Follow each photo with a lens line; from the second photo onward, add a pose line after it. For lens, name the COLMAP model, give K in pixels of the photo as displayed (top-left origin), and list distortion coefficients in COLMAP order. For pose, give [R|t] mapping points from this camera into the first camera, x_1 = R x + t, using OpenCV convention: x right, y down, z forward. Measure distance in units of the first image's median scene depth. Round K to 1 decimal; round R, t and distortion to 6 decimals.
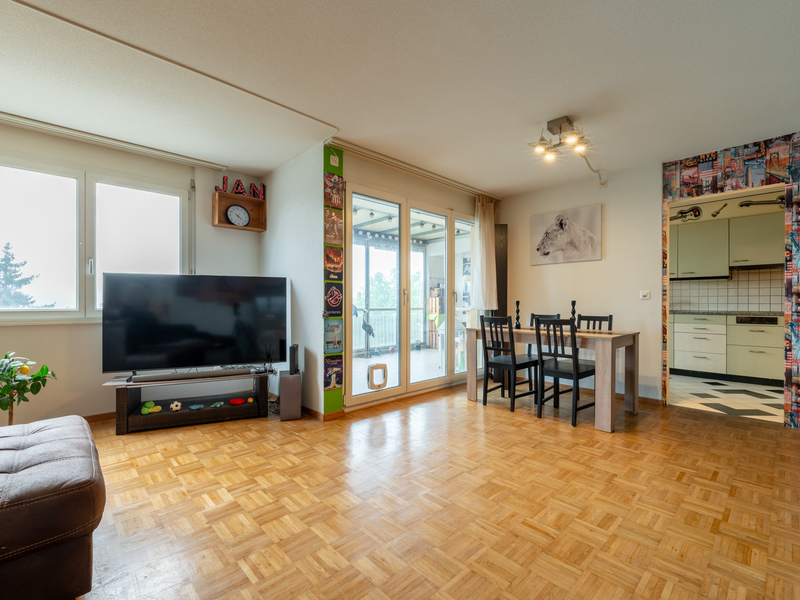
lens RADIAL K [[366.3, 0, 396.7], [0, 366.3, 303.8], [0, 0, 1]] dist [-0.004540, -0.000640]
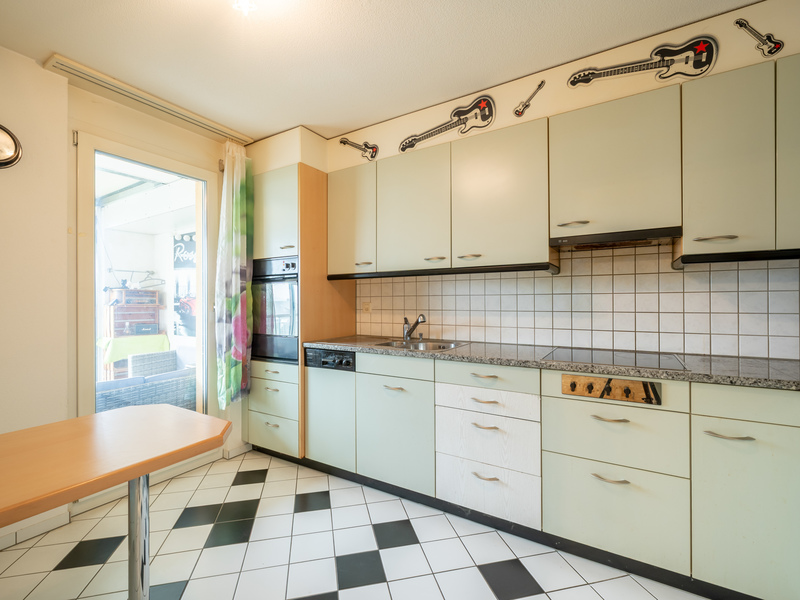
lens RADIAL K [[364.0, 0, 400.0], [0, 364.0, 300.0], [0, 0, 1]] dist [0.000781, -0.000056]
pose [[0.967832, -0.005041, 0.251548, 0.640579], [0.006407, 0.999969, -0.004615, -0.034852], [-0.251517, 0.006078, 0.967834, 0.645196]]
